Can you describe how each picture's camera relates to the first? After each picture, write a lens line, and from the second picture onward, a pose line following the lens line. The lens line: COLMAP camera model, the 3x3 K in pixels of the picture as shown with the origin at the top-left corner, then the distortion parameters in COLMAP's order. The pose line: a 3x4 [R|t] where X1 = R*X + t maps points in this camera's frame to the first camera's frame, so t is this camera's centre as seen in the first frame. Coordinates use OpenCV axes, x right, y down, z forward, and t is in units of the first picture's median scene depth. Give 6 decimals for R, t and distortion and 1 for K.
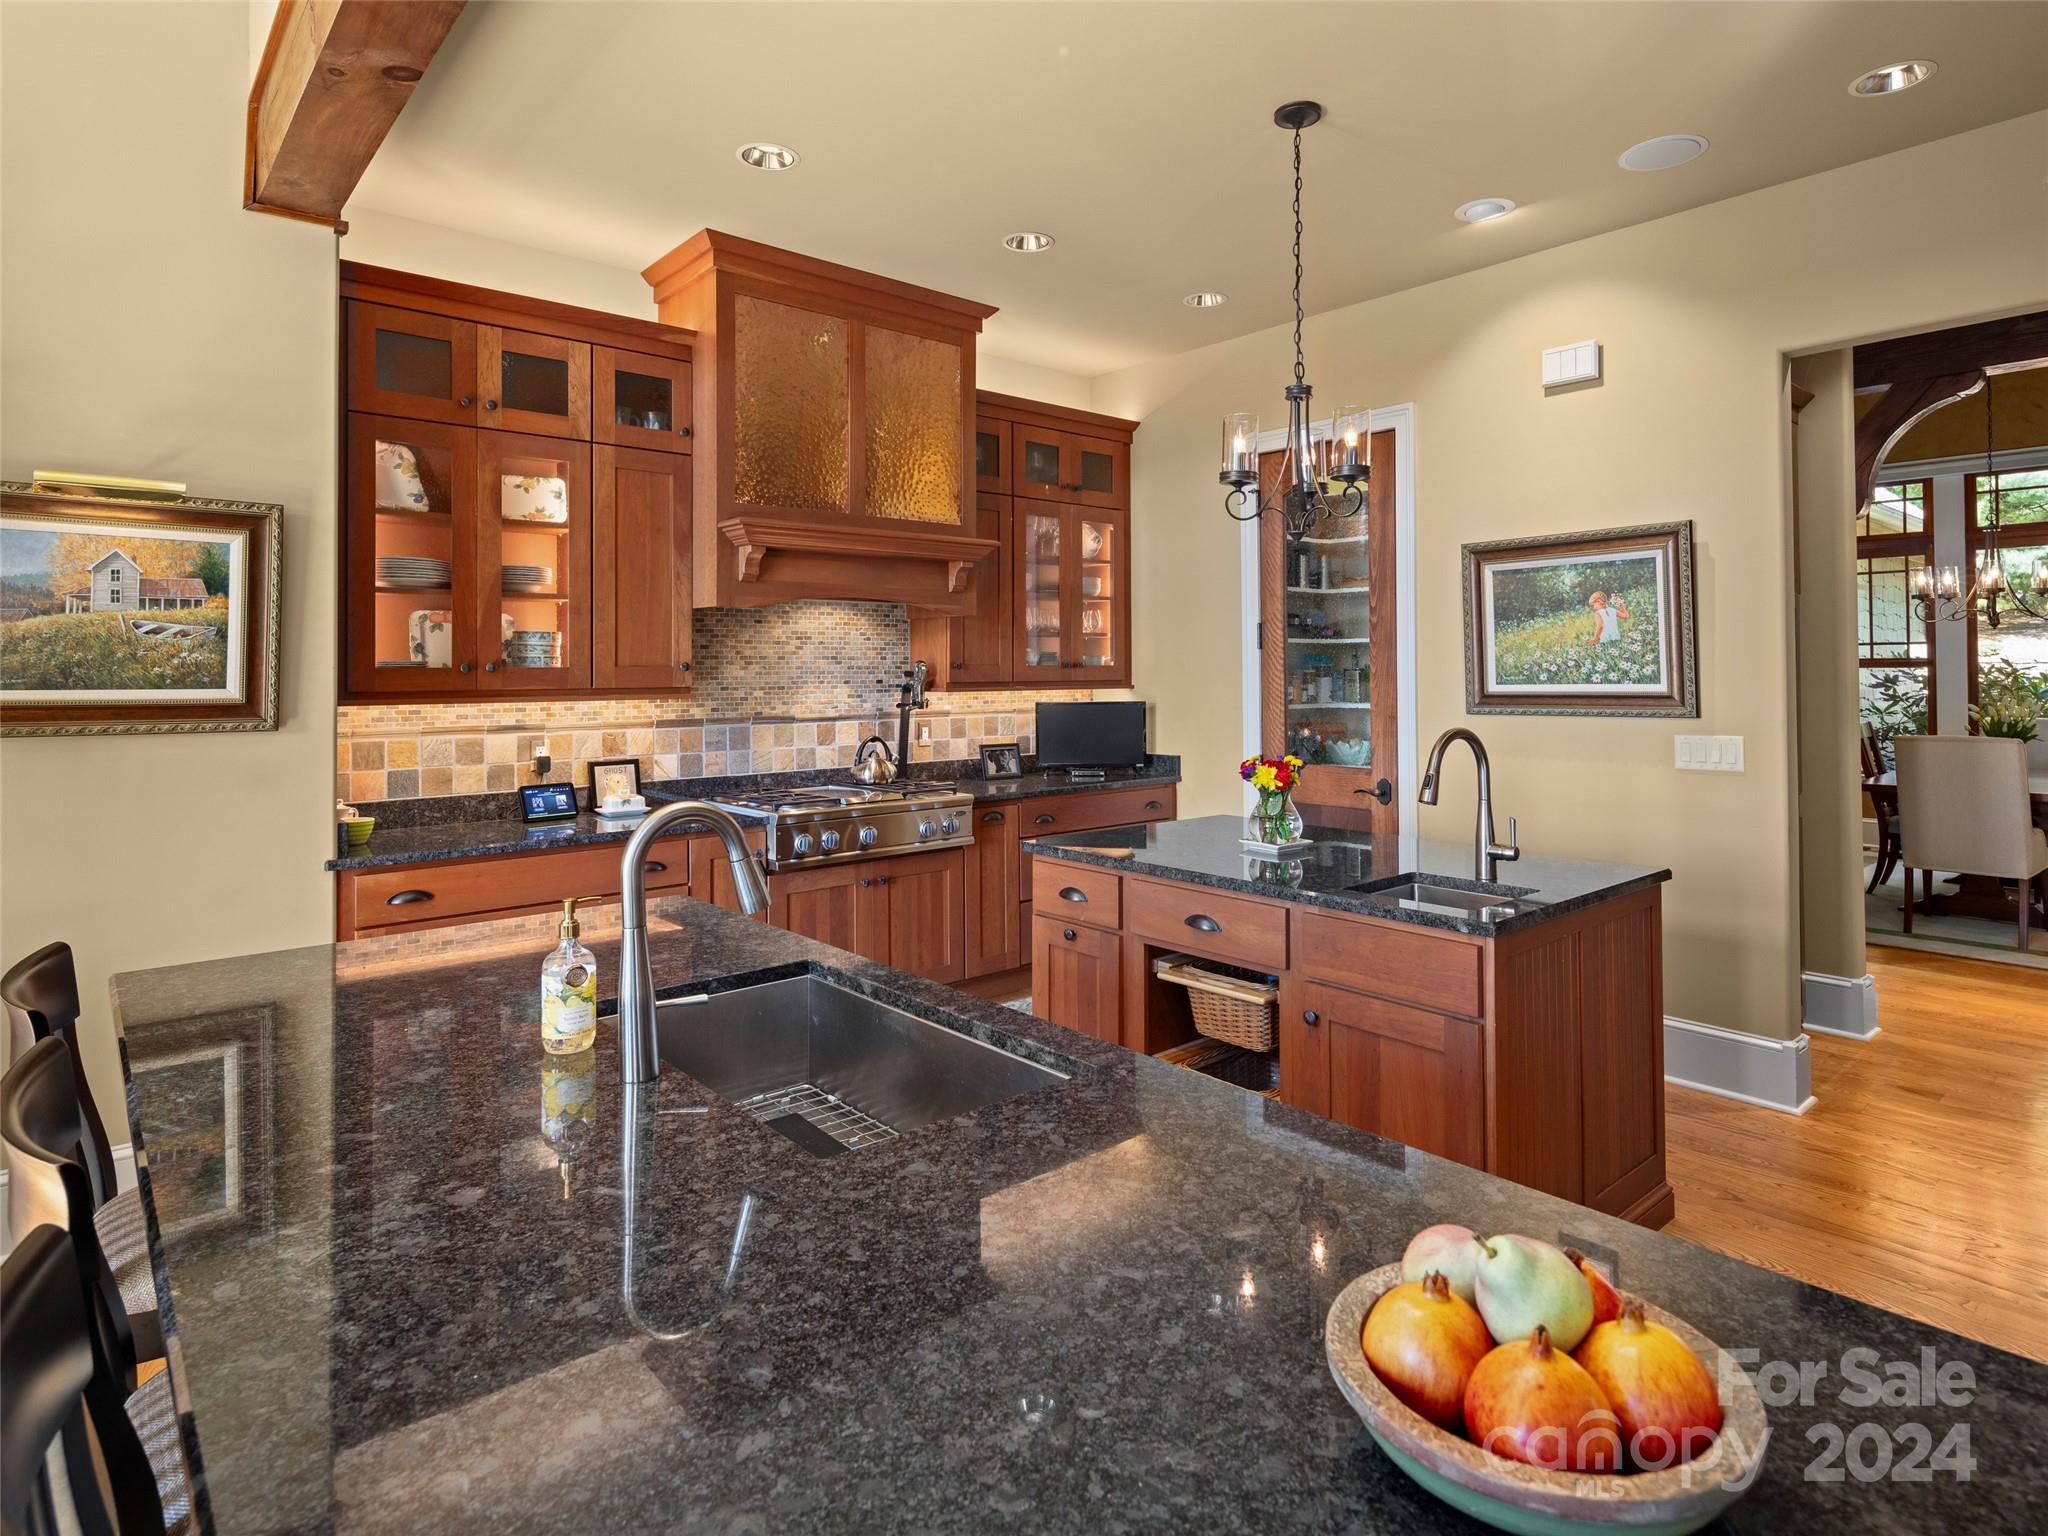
lens RADIAL K [[1107.4, 0, 1030.3], [0, 1107.4, 653.4], [0, 0, 1]] dist [-0.001683, -0.000270]
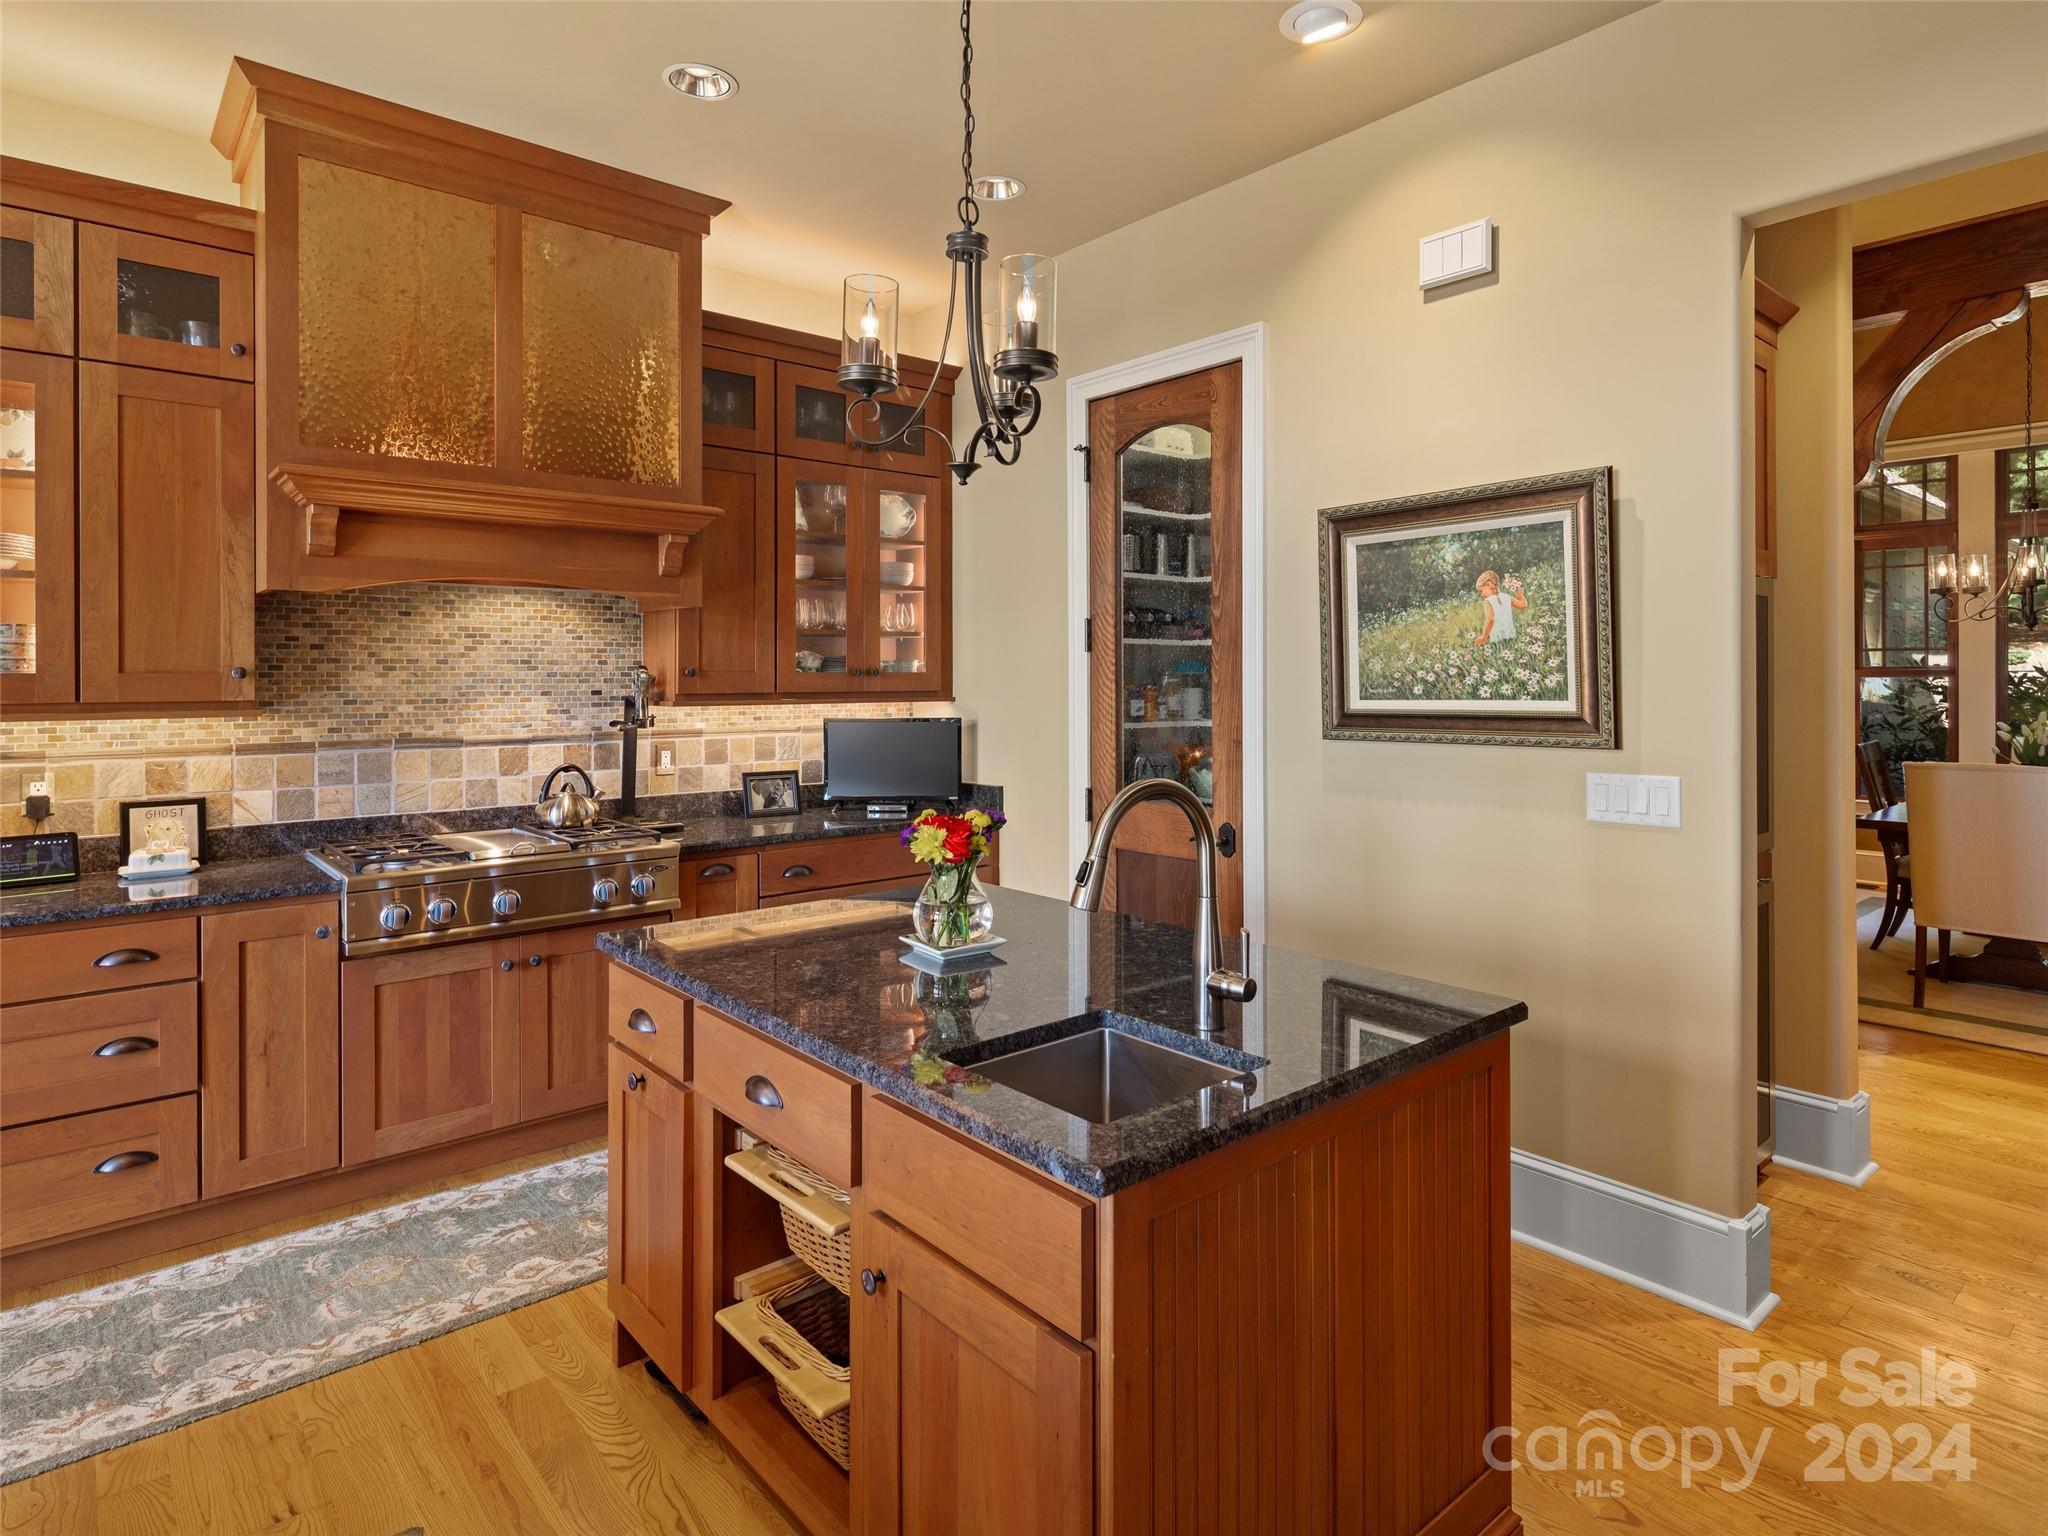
lens RADIAL K [[1128.2, 0, 1033.1], [0, 1128.2, 677.2], [0, 0, 1]] dist [0.000762, -0.001488]
pose [[0.999997, 0.002235, -0.000607, 0.205577], [-0.002226, 0.999883, 0.015132, 0.002289], [0.000641, -0.015130, 0.999885, 0.251777]]
